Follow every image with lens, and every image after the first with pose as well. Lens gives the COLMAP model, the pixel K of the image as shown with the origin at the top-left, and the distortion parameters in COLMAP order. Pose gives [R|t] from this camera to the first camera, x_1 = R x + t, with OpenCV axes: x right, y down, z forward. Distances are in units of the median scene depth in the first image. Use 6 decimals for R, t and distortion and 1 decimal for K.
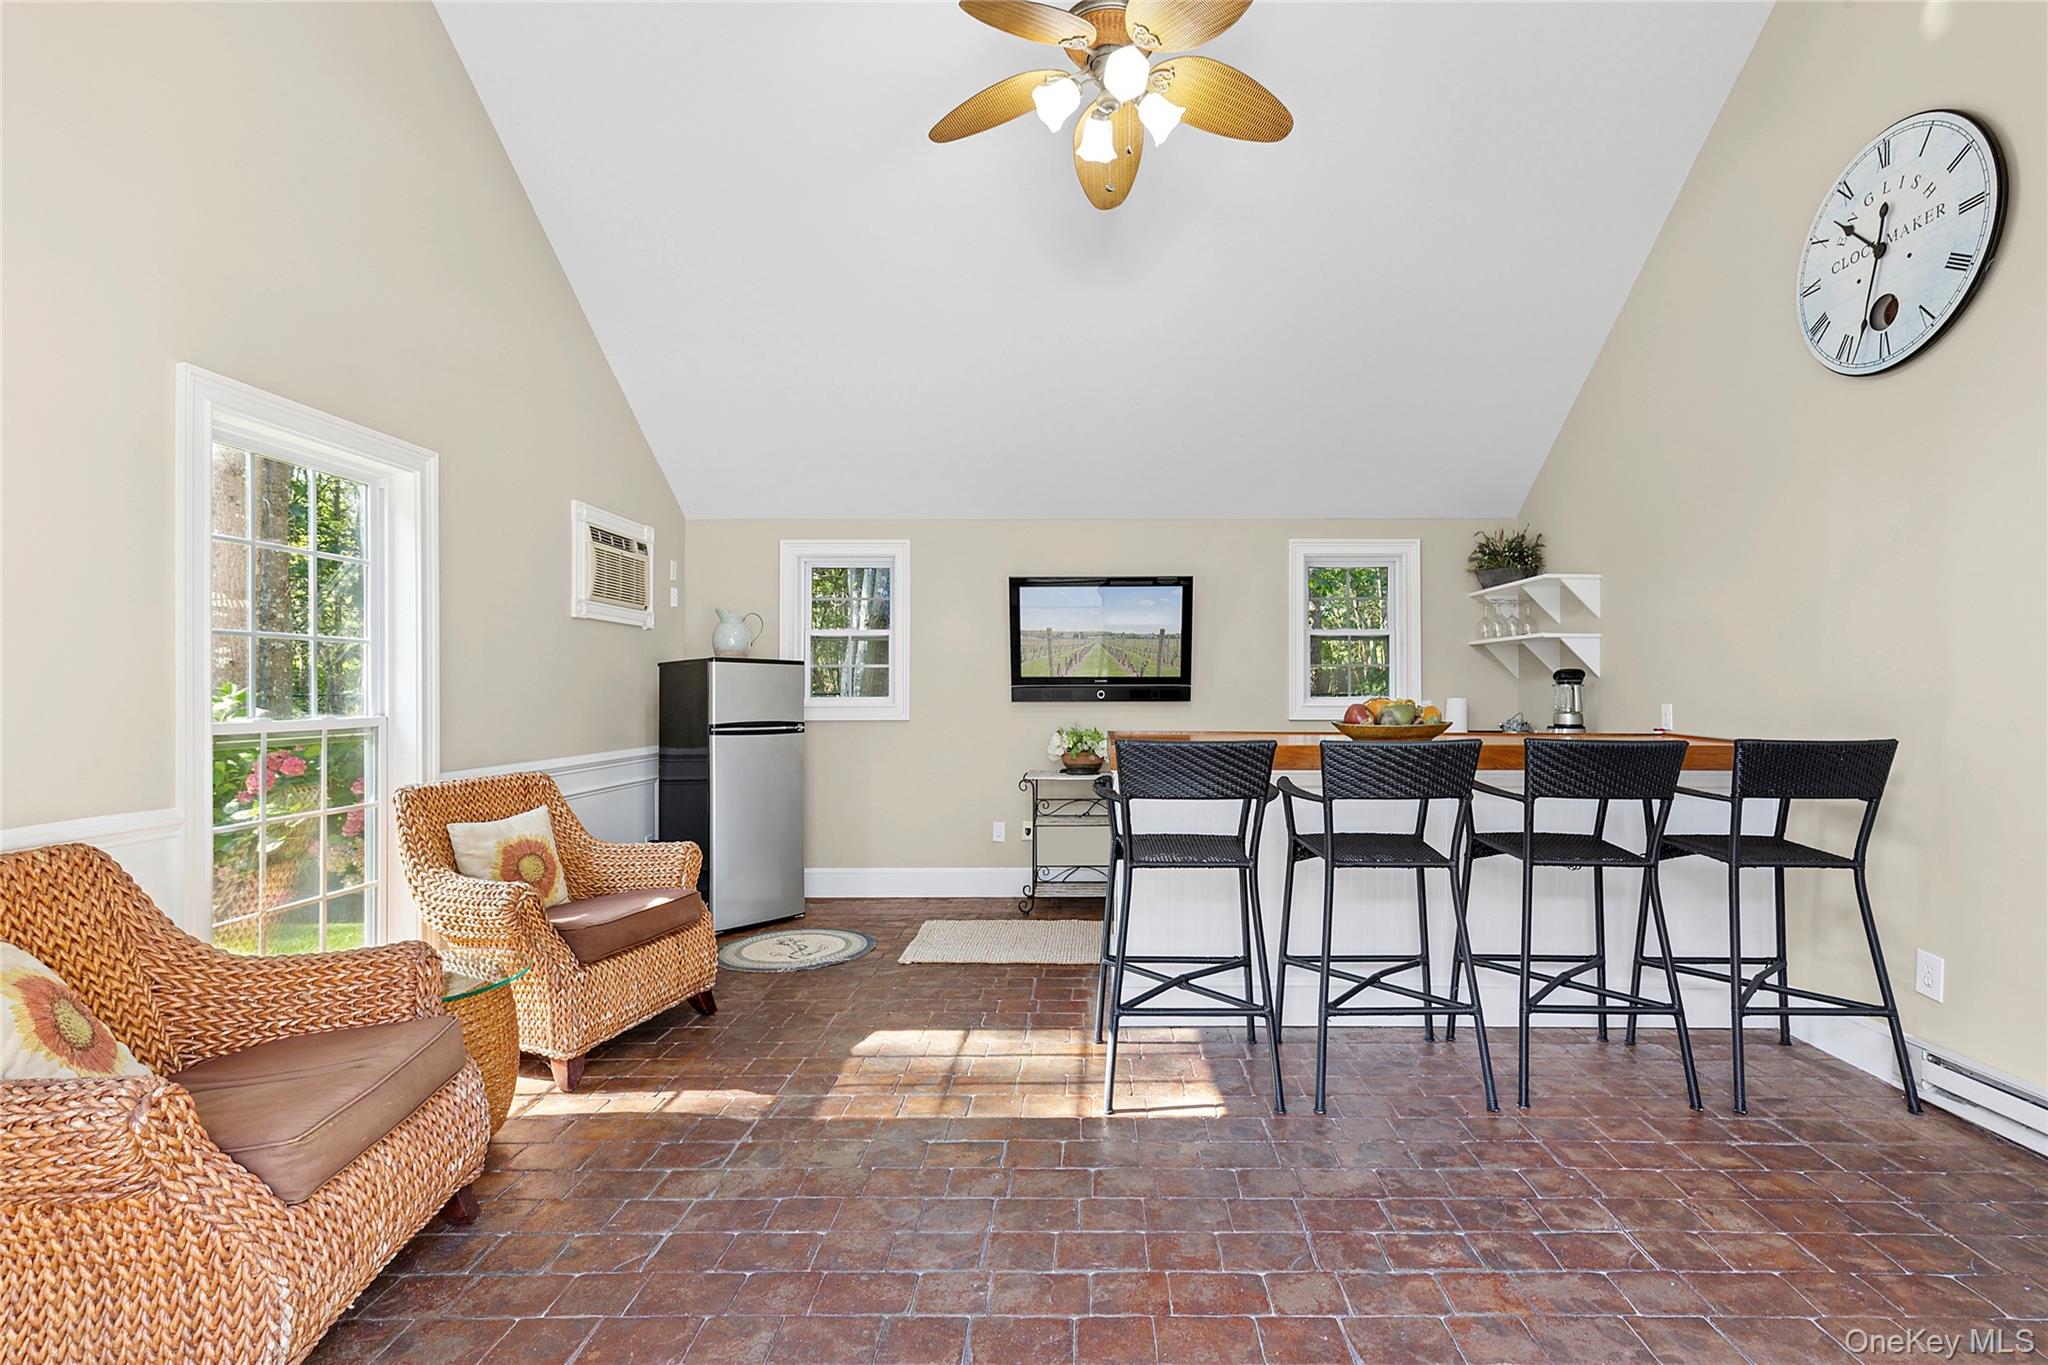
lens RADIAL K [[930.9, 0, 1024.0], [0, 930.9, 682.5], [0, 0, 1]] dist [0.000206, -0.000100]
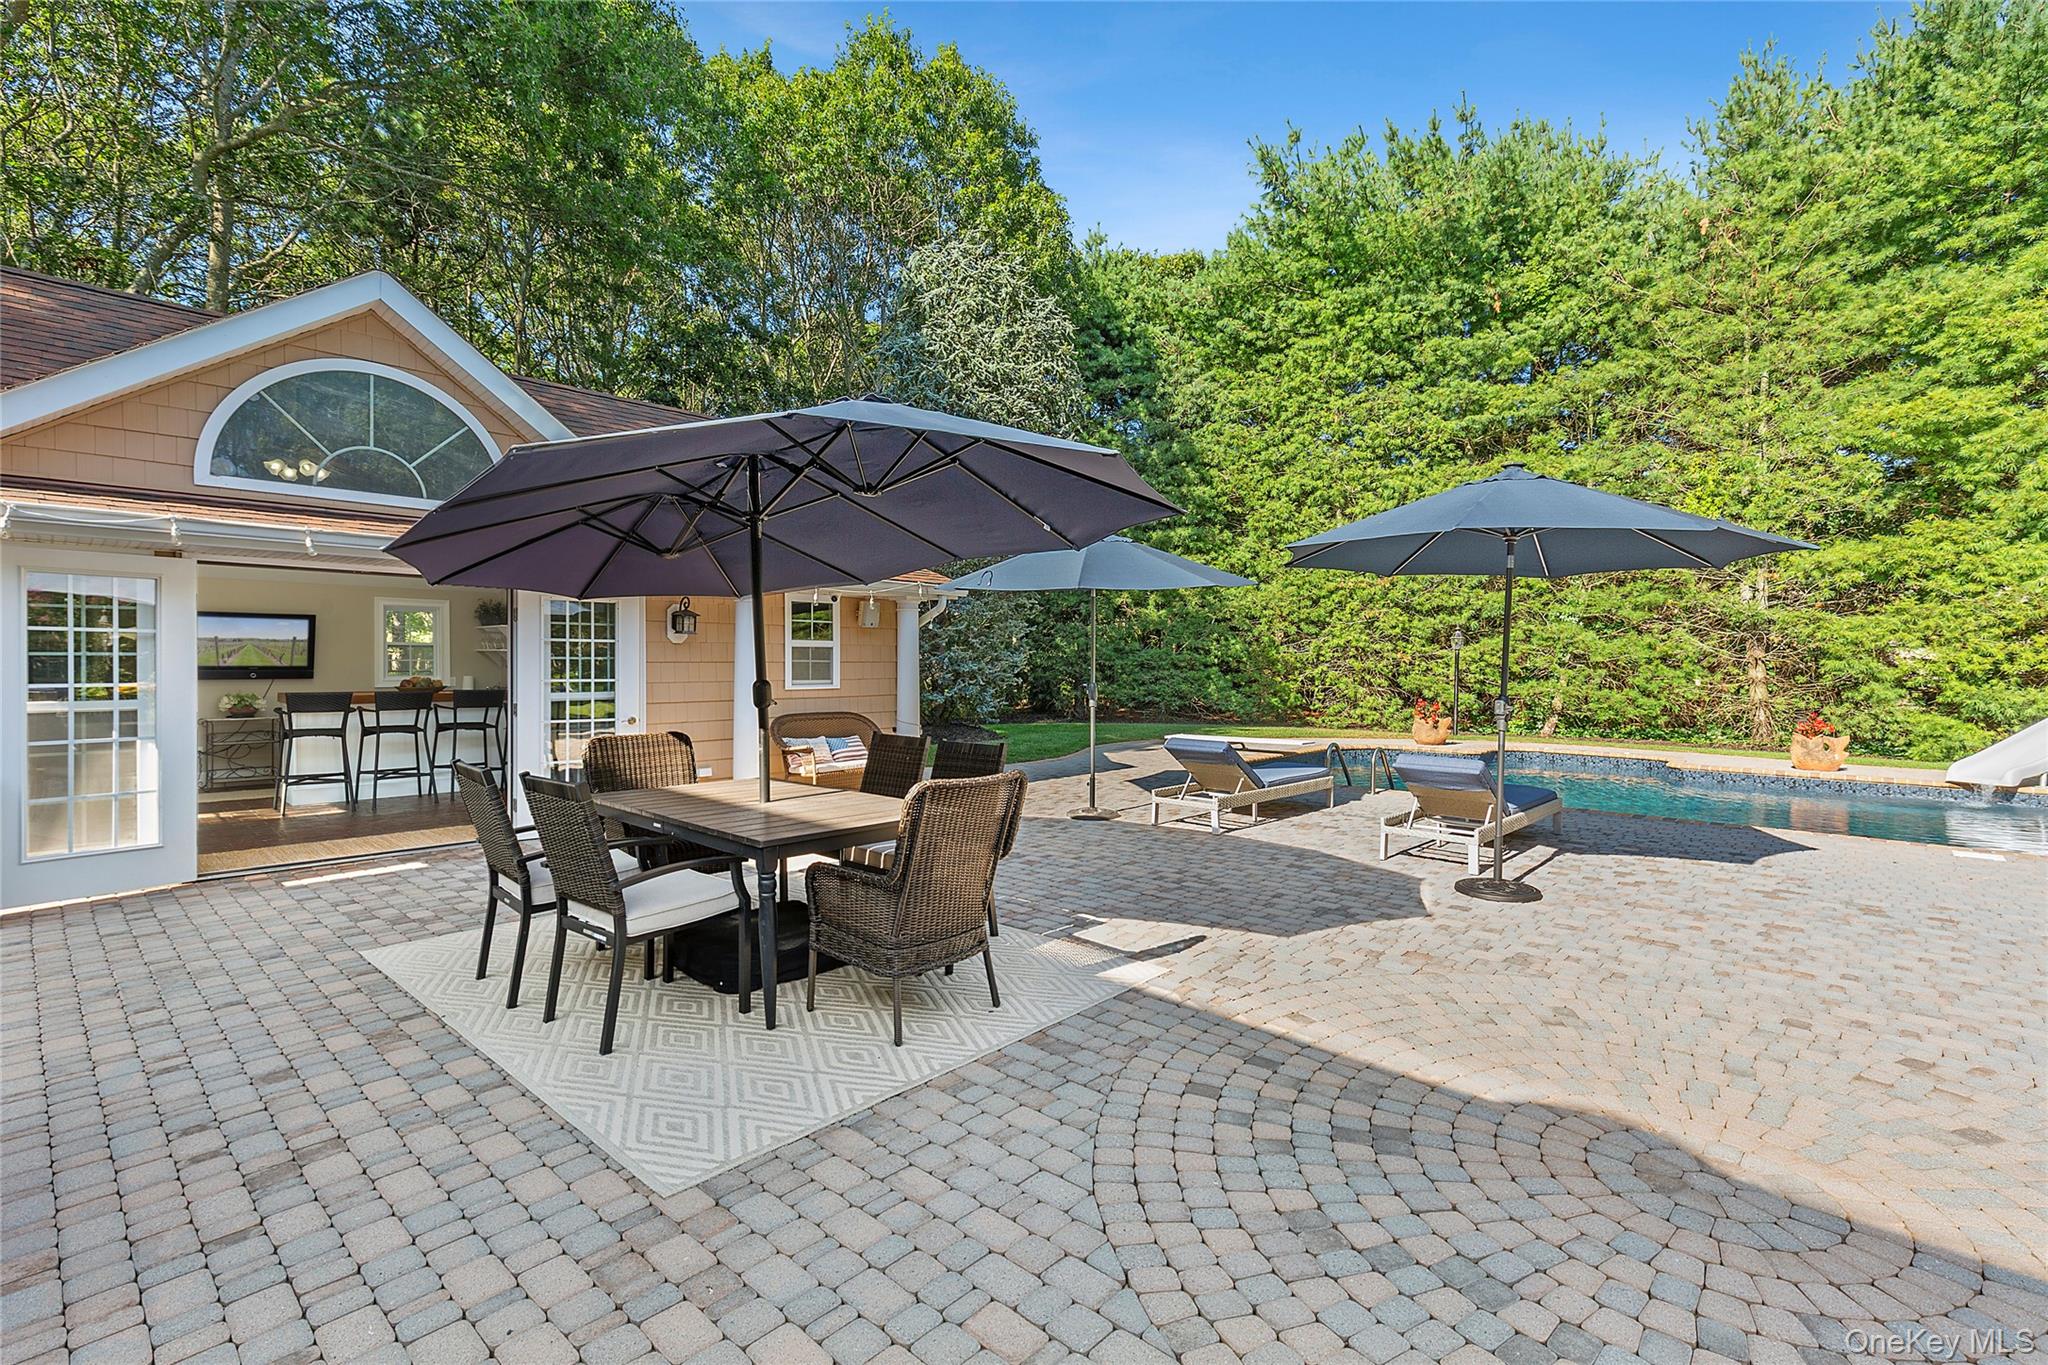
lens RADIAL K [[930.9, 0, 1024.0], [0, 930.9, 682.5], [0, 0, 1]] dist [0.000206, -0.000100]
pose [[0.671390, -0.006468, 0.741076, -0.279036], [-0.011649, 0.999746, 0.019279, -0.027657], [-0.741012, -0.021577, 0.671145, -1.460054]]
